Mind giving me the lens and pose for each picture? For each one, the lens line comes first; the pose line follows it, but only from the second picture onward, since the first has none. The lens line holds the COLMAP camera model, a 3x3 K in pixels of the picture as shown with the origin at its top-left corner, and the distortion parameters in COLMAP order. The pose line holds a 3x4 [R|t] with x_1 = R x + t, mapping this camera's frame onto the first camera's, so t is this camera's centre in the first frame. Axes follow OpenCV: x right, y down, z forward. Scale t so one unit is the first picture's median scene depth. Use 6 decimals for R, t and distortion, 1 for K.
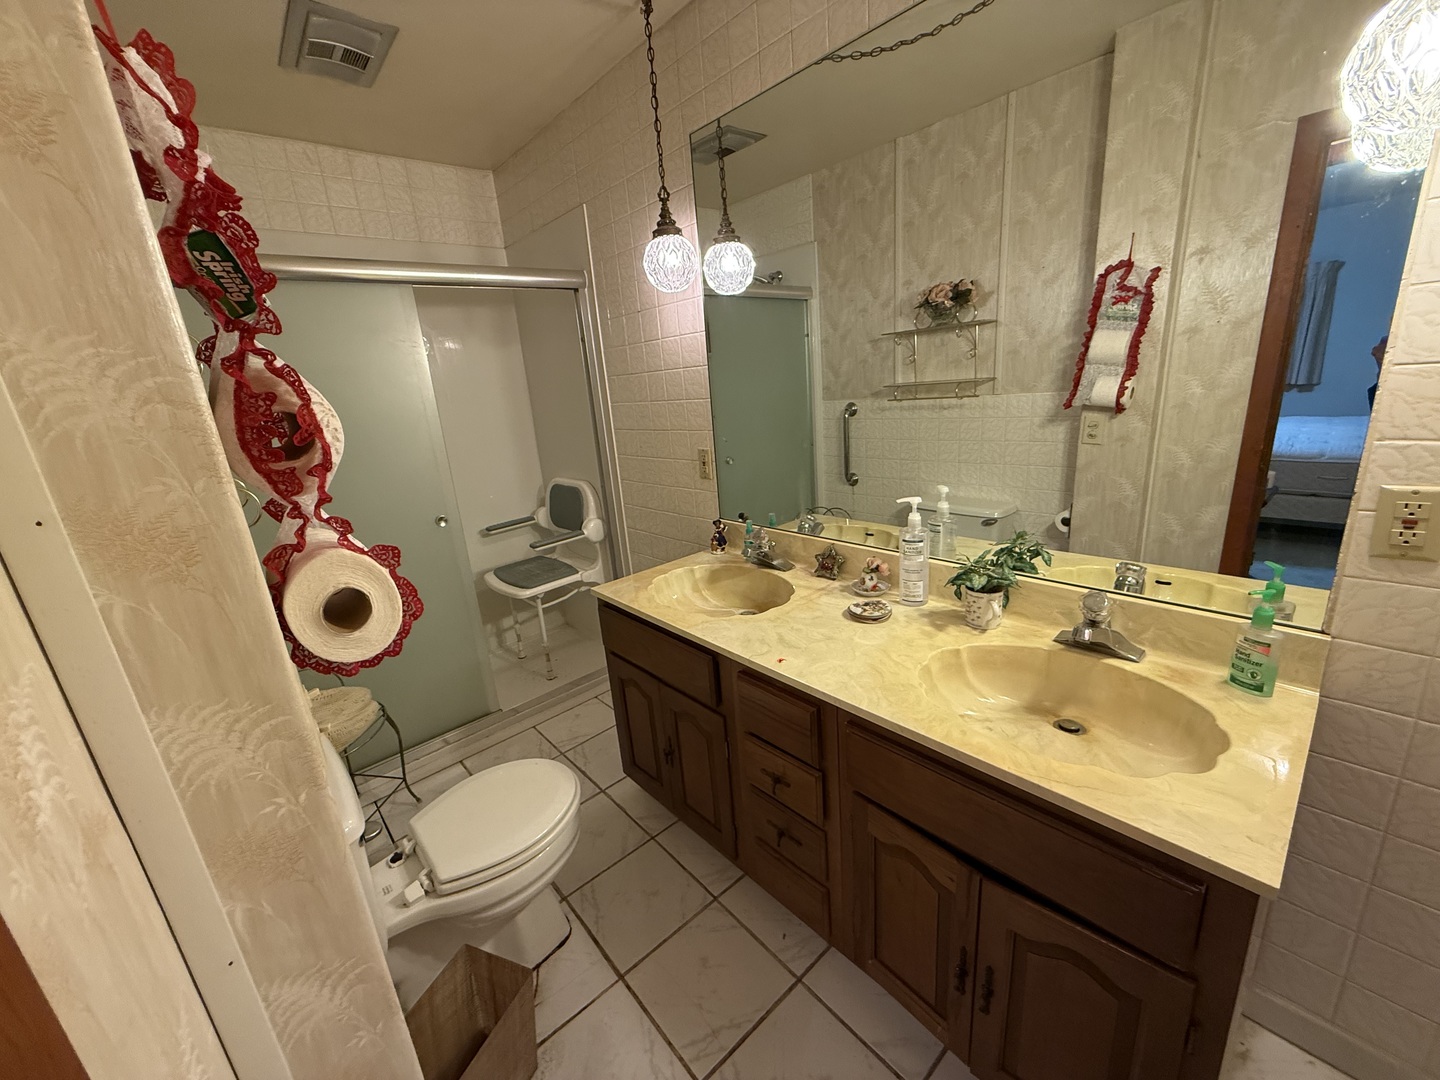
lens RADIAL K [[573.9, 0, 716.2], [0, 573.9, 539.9], [0, 0, 1]] dist [-0.001177, -0.000204]
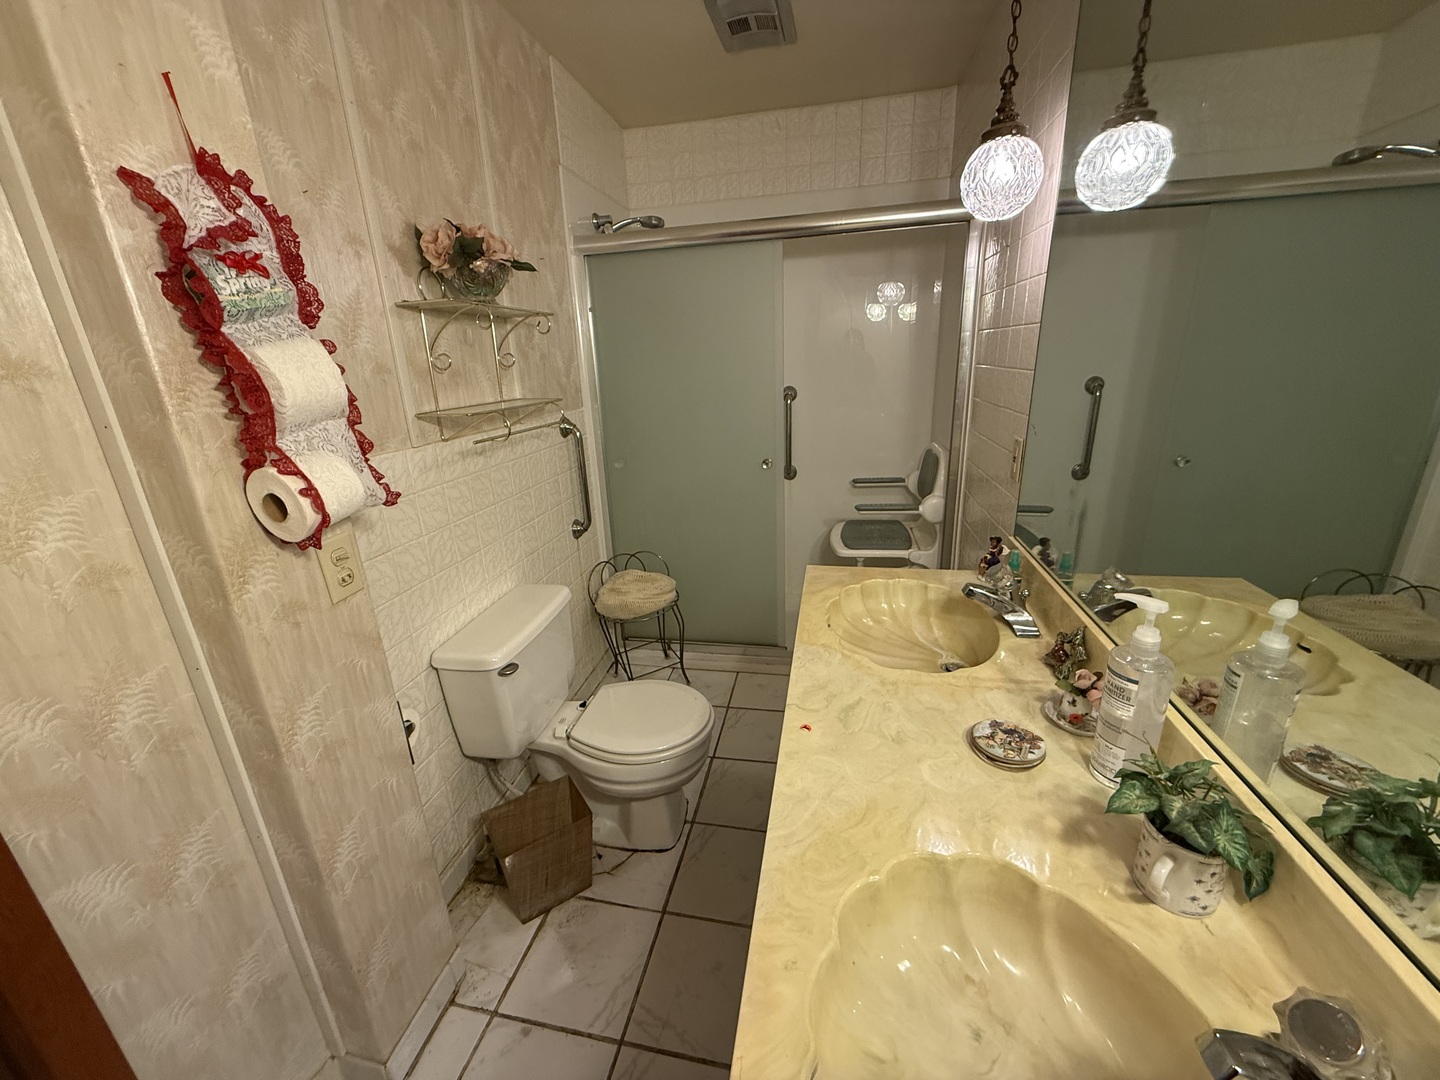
lens RADIAL K [[573.9, 0, 716.2], [0, 573.9, 539.9], [0, 0, 1]] dist [-0.001177, -0.000204]
pose [[0.597079, 0.299226, -0.744285, 0.392663], [-0.222938, 0.953171, 0.204360, -0.118153], [0.770581, 0.043910, 0.635828, 0.290540]]
